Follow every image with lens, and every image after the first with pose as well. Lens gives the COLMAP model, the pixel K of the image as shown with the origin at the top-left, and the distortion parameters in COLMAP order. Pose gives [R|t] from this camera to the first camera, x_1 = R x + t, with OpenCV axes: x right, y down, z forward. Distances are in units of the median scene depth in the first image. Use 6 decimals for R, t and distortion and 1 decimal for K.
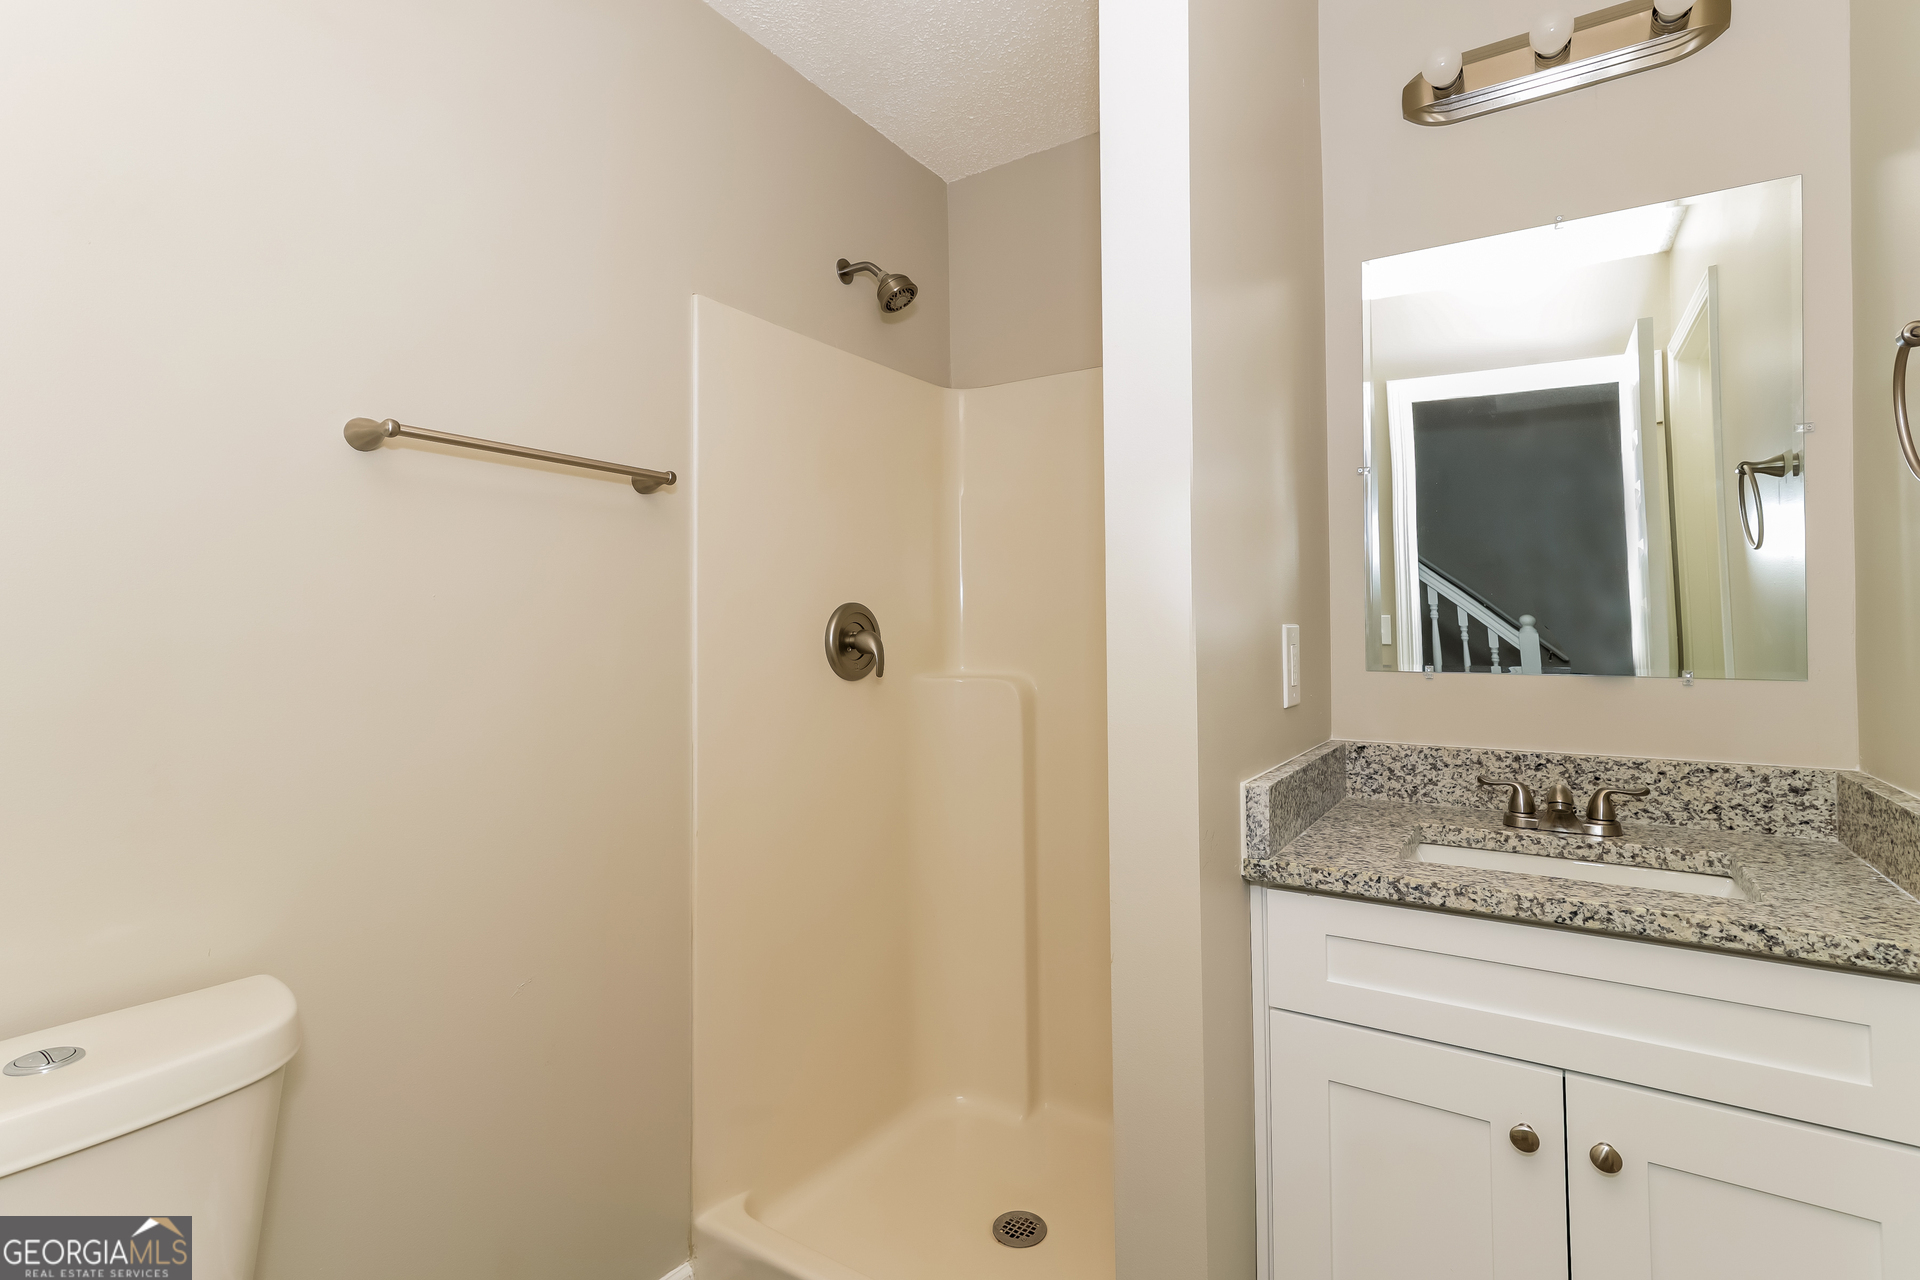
lens RADIAL K [[901.5, 0, 970.6], [0, 901.5, 640.5], [0, 0, 1]] dist [0.000700, 0.000813]
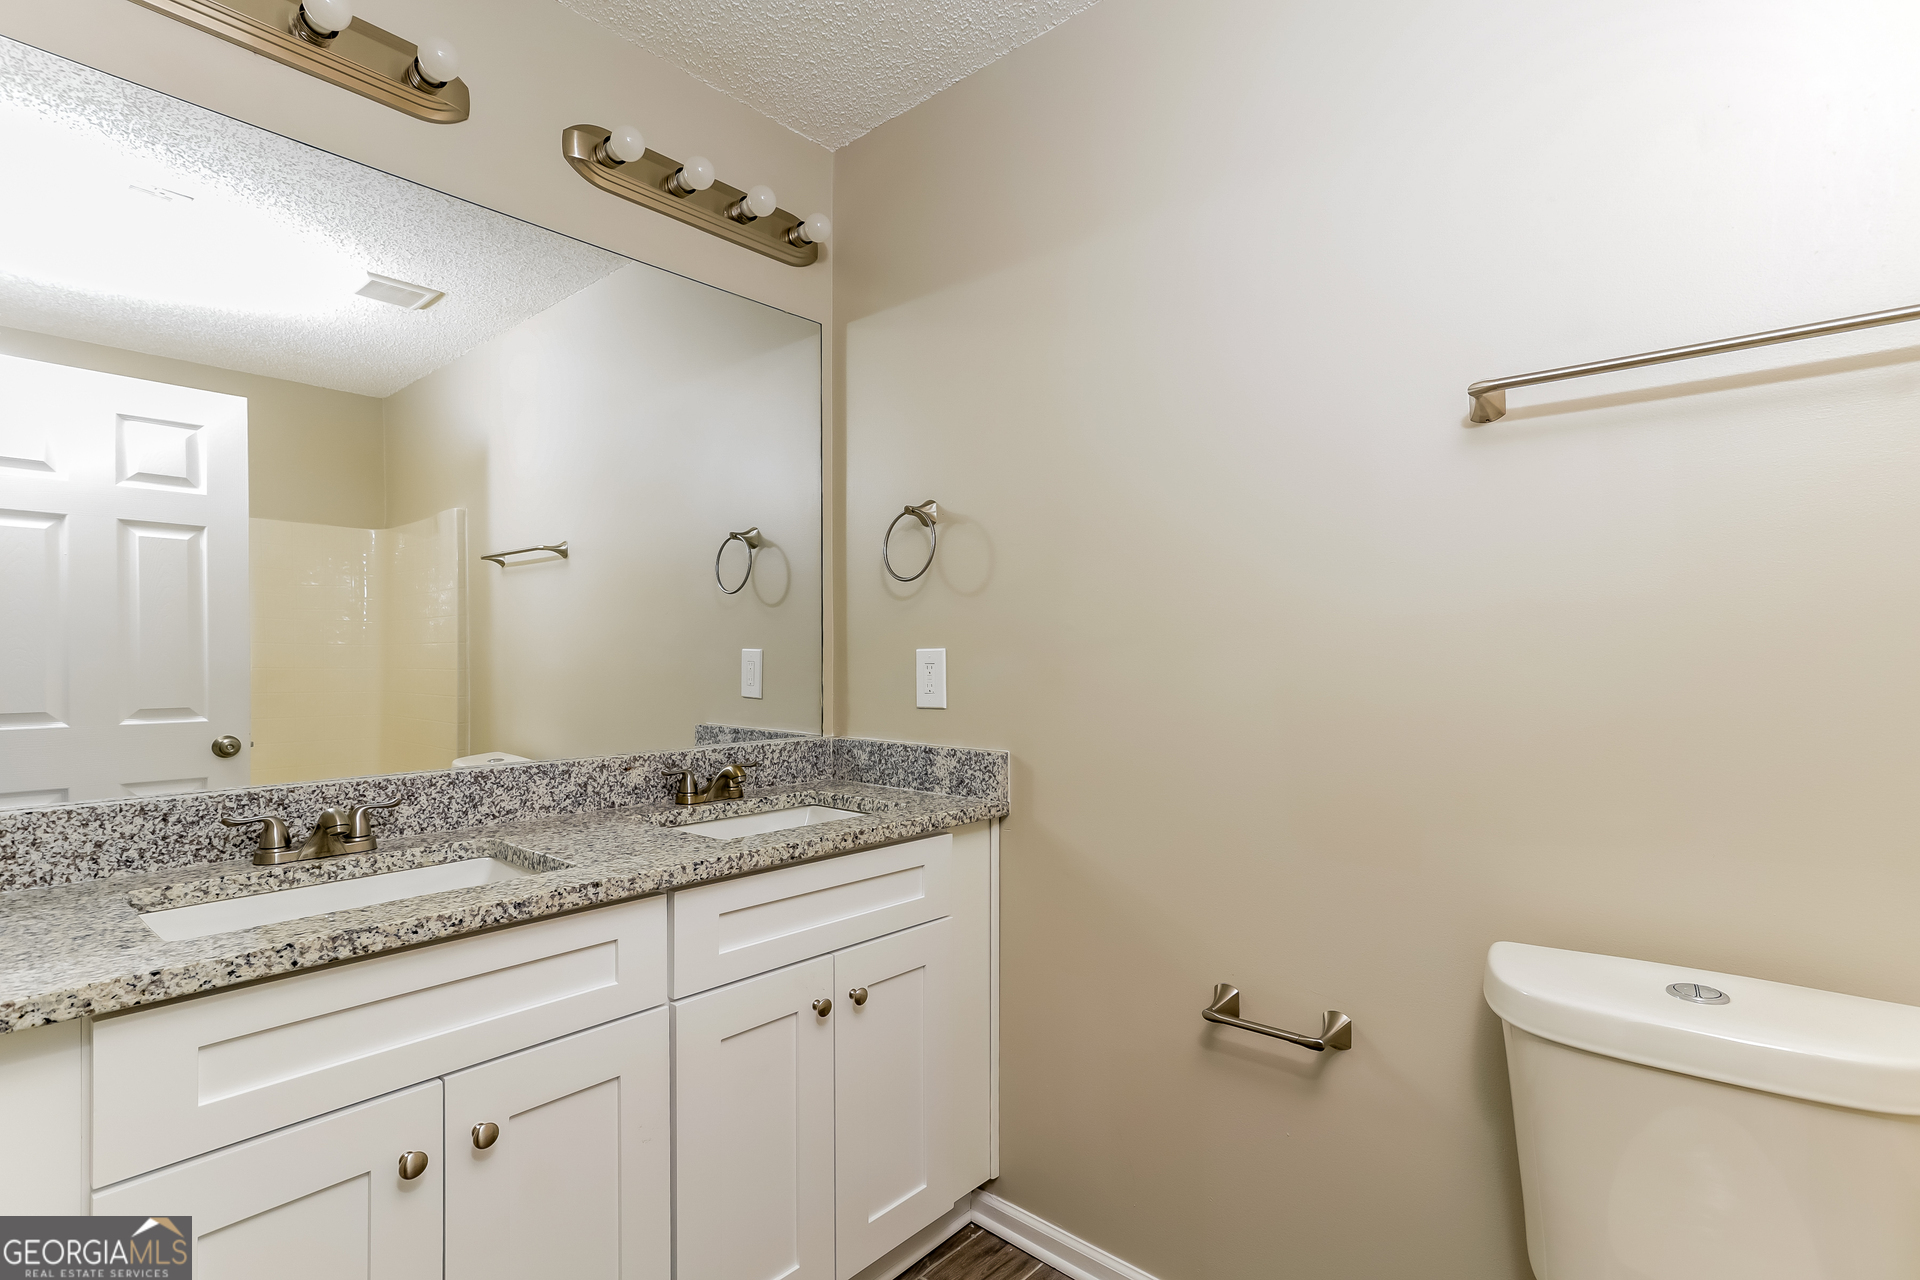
lens RADIAL K [[901.5, 0, 970.6], [0, 901.5, 640.5], [0, 0, 1]] dist [0.000700, 0.000813]
pose [[0.144348, 0.024508, 0.989223, -0.266372], [0.007531, 0.999637, -0.025864, 0.016470], [-0.989498, 0.011183, 0.144111, 0.251779]]
